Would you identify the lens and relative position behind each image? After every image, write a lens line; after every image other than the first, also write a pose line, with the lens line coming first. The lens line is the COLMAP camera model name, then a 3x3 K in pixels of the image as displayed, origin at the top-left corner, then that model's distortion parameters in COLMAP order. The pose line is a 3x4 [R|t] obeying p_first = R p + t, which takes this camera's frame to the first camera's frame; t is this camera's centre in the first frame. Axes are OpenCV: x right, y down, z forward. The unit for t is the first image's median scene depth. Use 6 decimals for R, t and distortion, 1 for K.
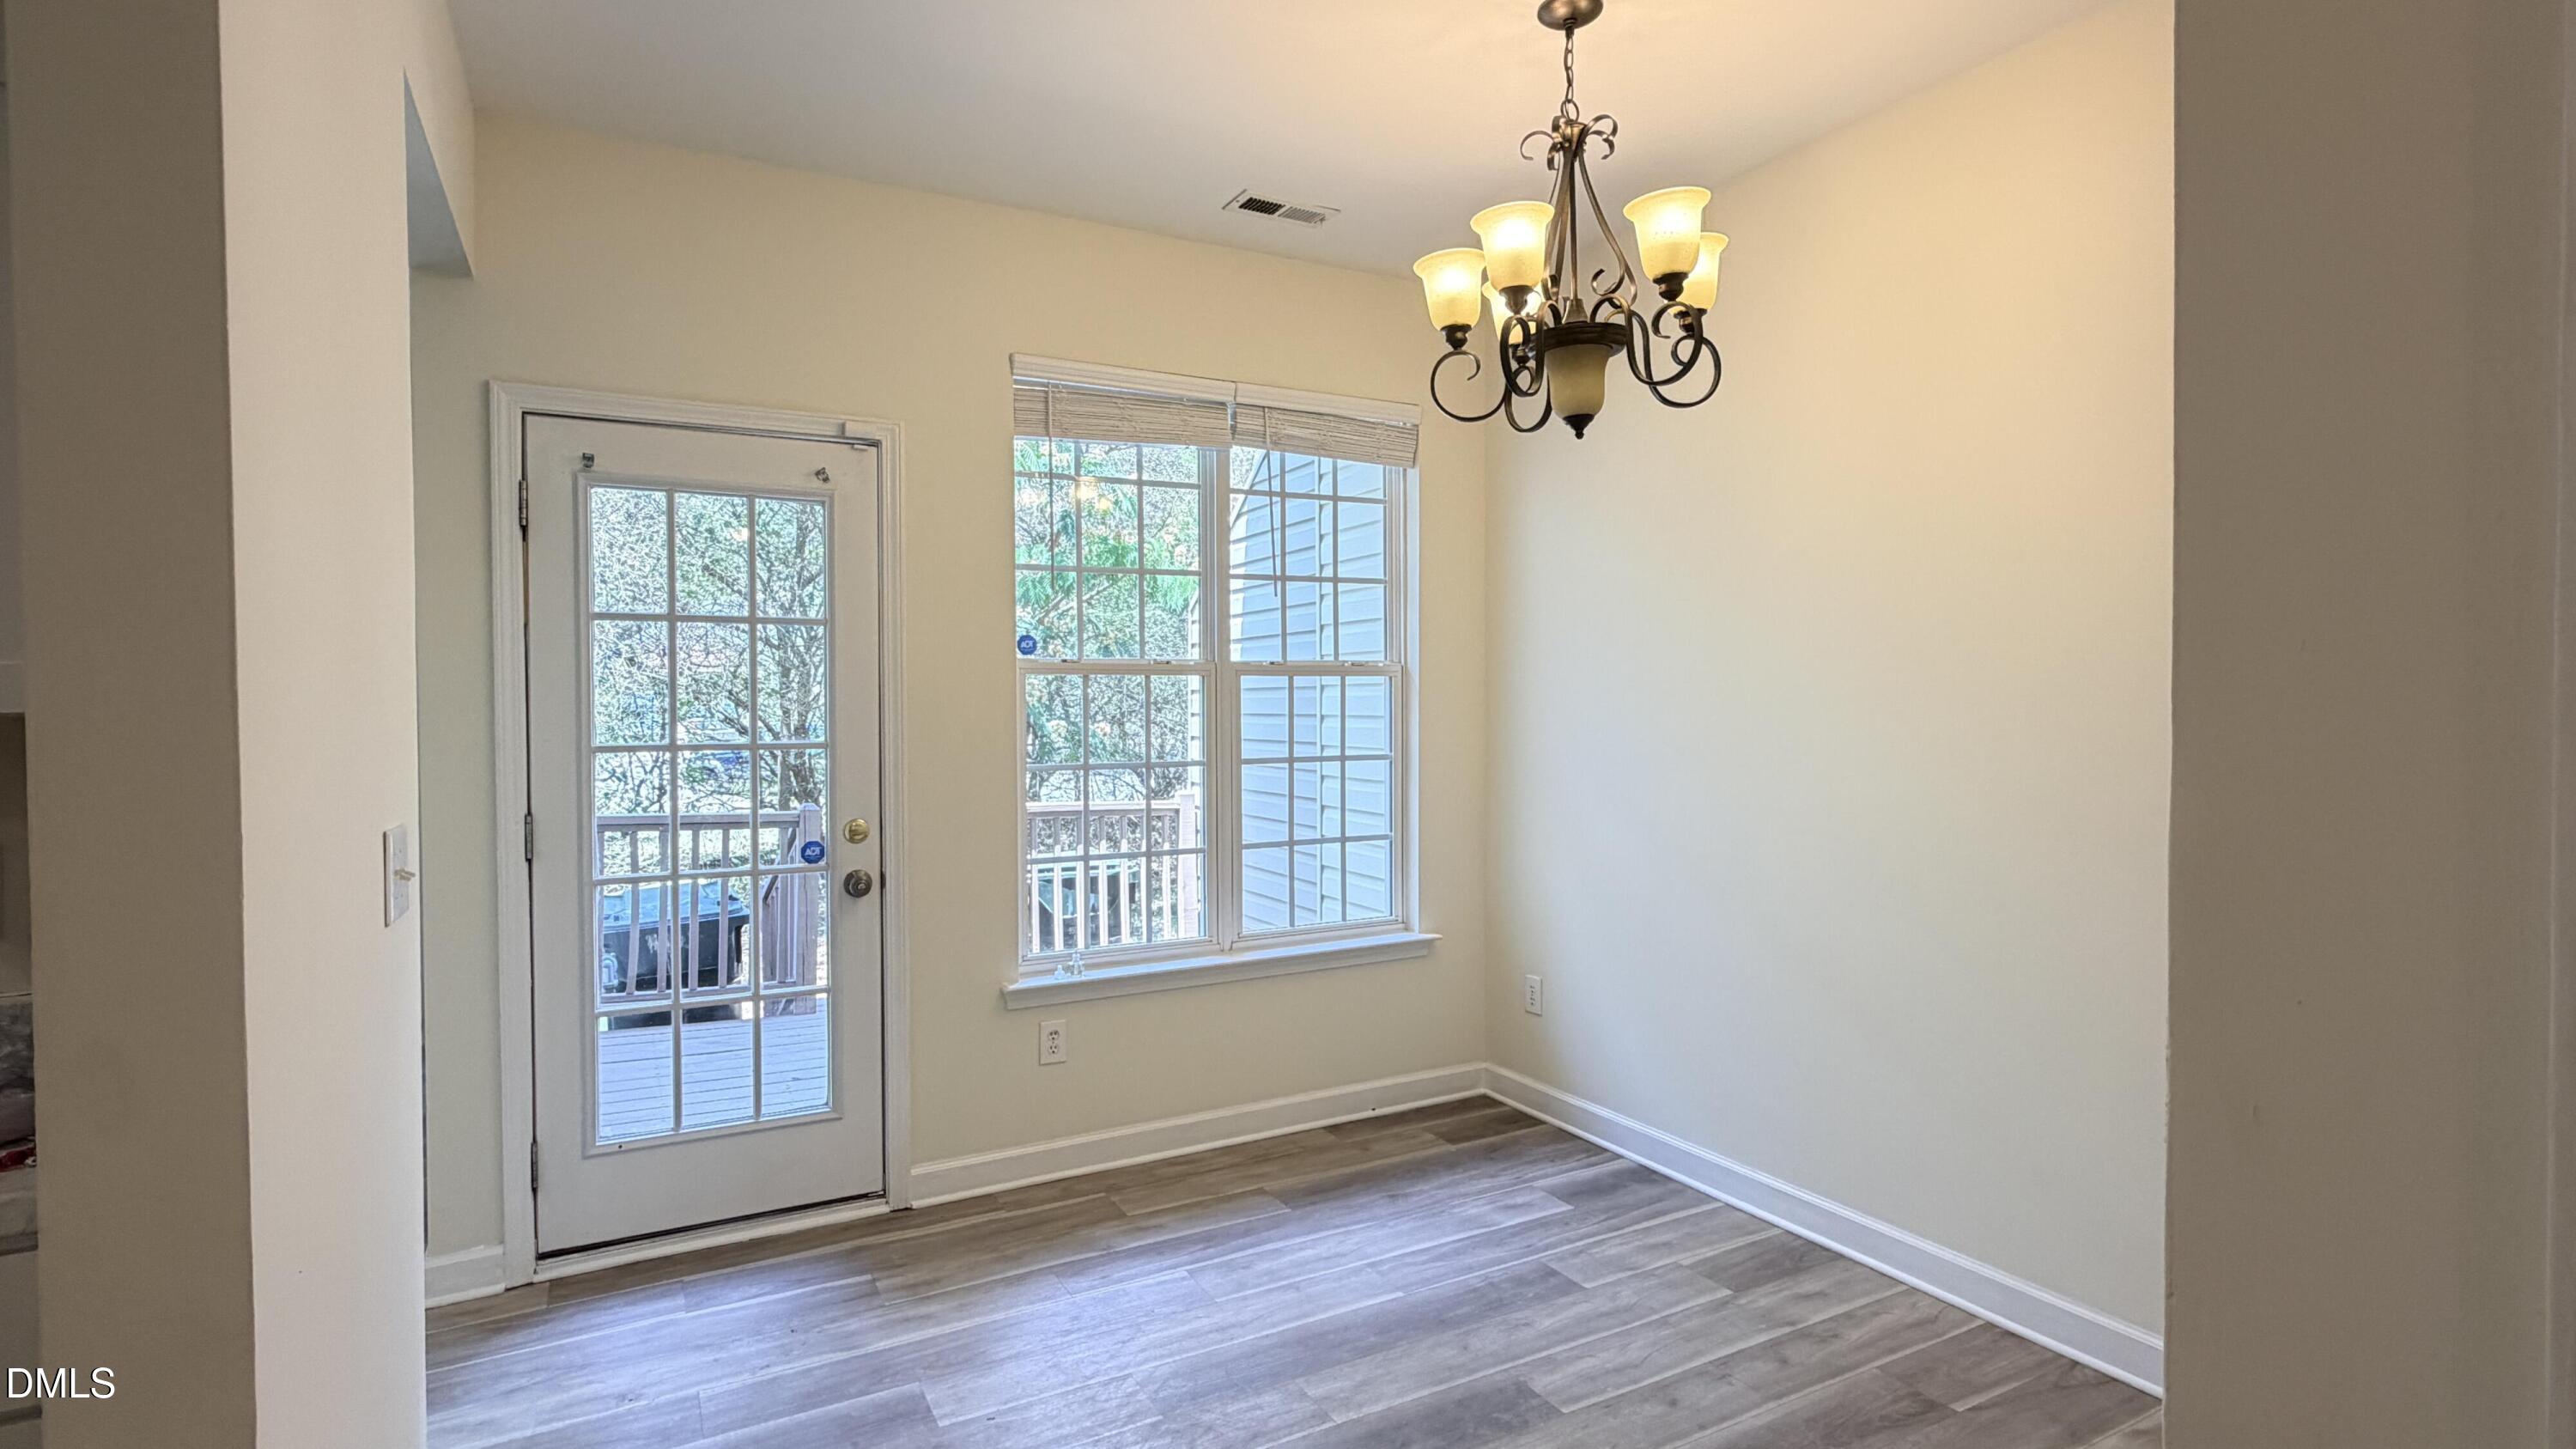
lens RADIAL K [[1263.7, 0, 1288.9], [0, 1263.7, 721.0], [0, 0, 1]] dist [-0.000587, 0.000479]
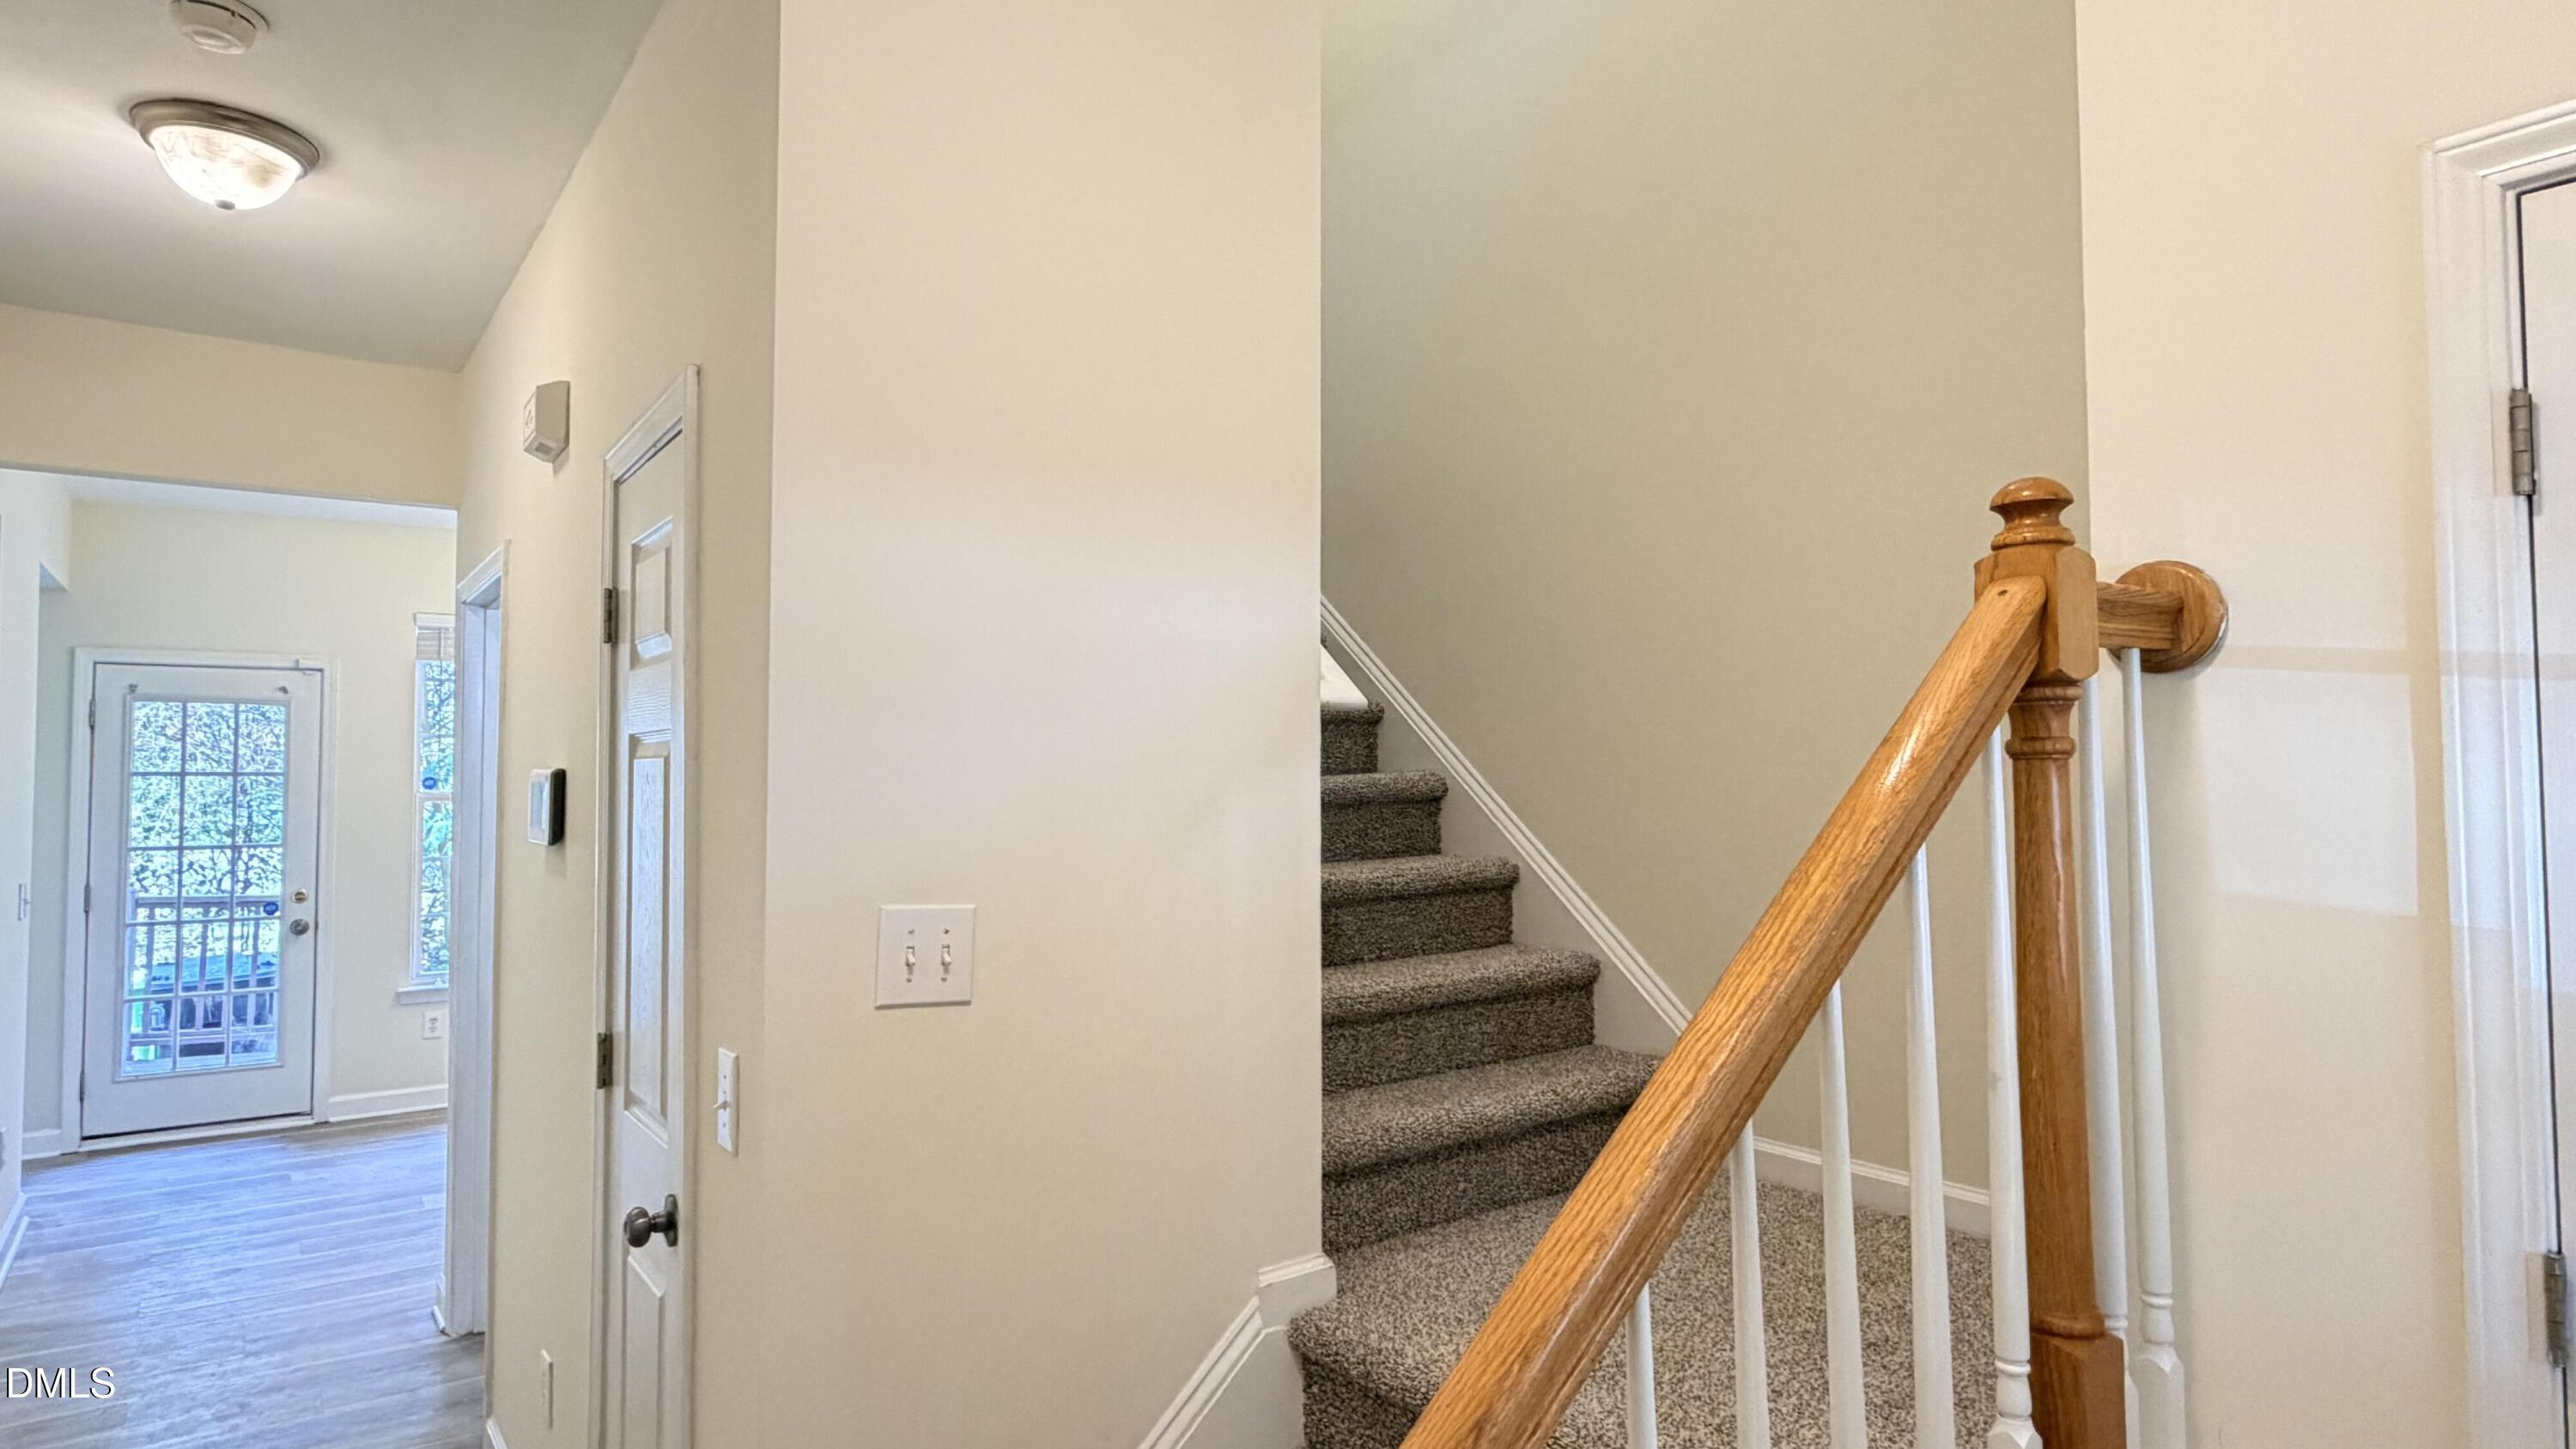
lens RADIAL K [[1443.3, 0, 1285.1], [0, 1443.3, 725.2], [0, 0, 1]] dist [0.001200, 0.000605]
pose [[0.995582, -0.001224, 0.093890, 0.809170], [0.007430, 0.997807, -0.065777, -0.004847], [-0.093604, 0.066184, 0.993407, -1.091216]]
